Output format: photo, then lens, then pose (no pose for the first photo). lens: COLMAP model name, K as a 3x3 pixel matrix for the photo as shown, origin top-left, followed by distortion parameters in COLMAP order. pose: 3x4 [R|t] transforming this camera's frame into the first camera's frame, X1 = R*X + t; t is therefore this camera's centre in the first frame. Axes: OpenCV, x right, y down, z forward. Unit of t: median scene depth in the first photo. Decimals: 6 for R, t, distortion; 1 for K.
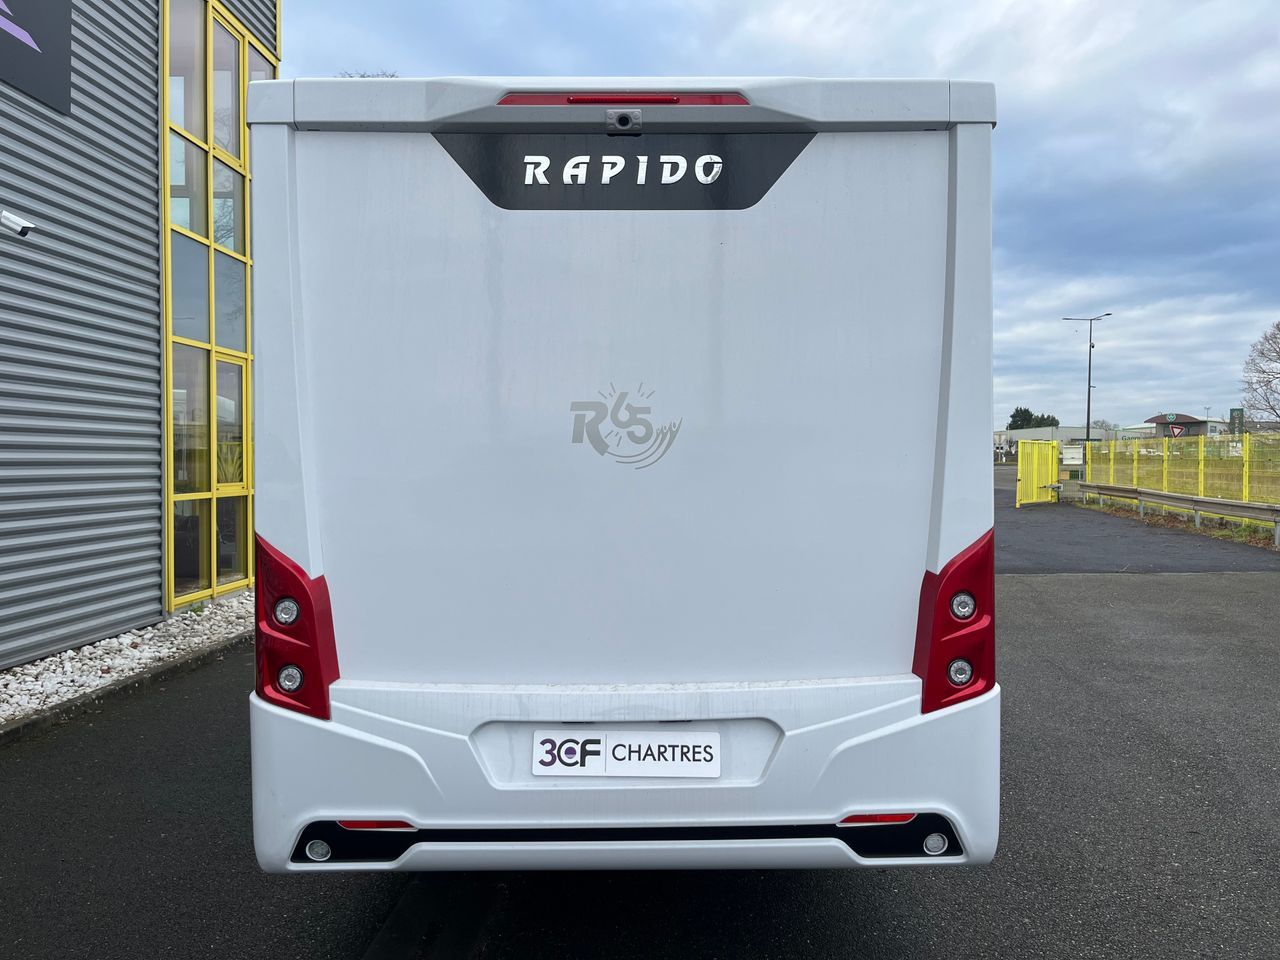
lens RADIAL K [[974.4, 0, 640.5], [0, 974.4, 483.2], [0, 0, 1]] dist [0.020167, -0.006070]
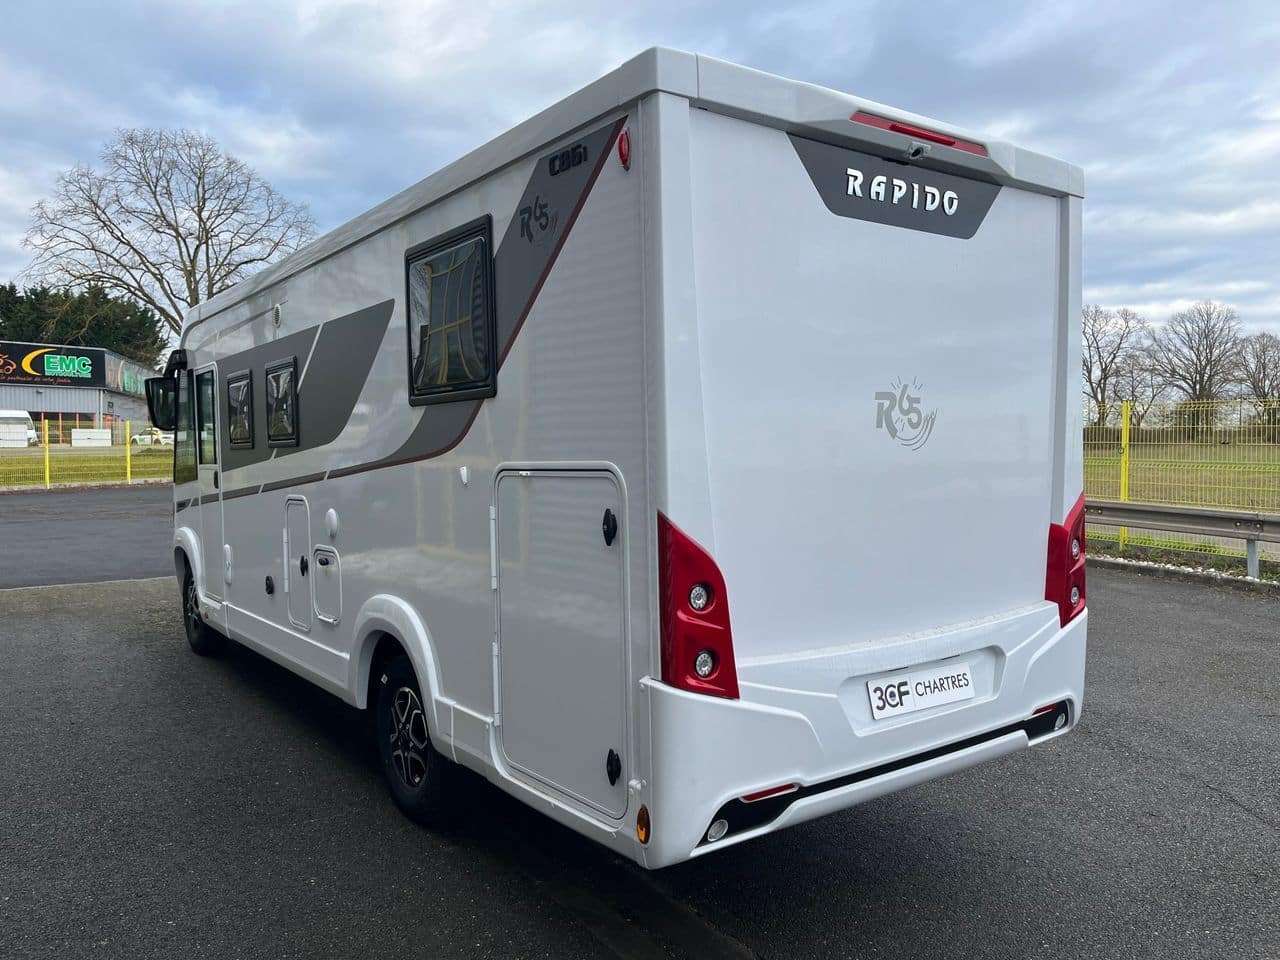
lens RADIAL K [[974.4, 0, 644.4], [0, 974.4, 480.1], [0, 0, 1]] dist [0.020167, -0.006070]
pose [[0.814607, -0.025570, 0.579450, -0.957639], [0.011148, 0.999533, 0.028434, -0.015784], [-0.579906, -0.016703, 0.814512, 0.225997]]
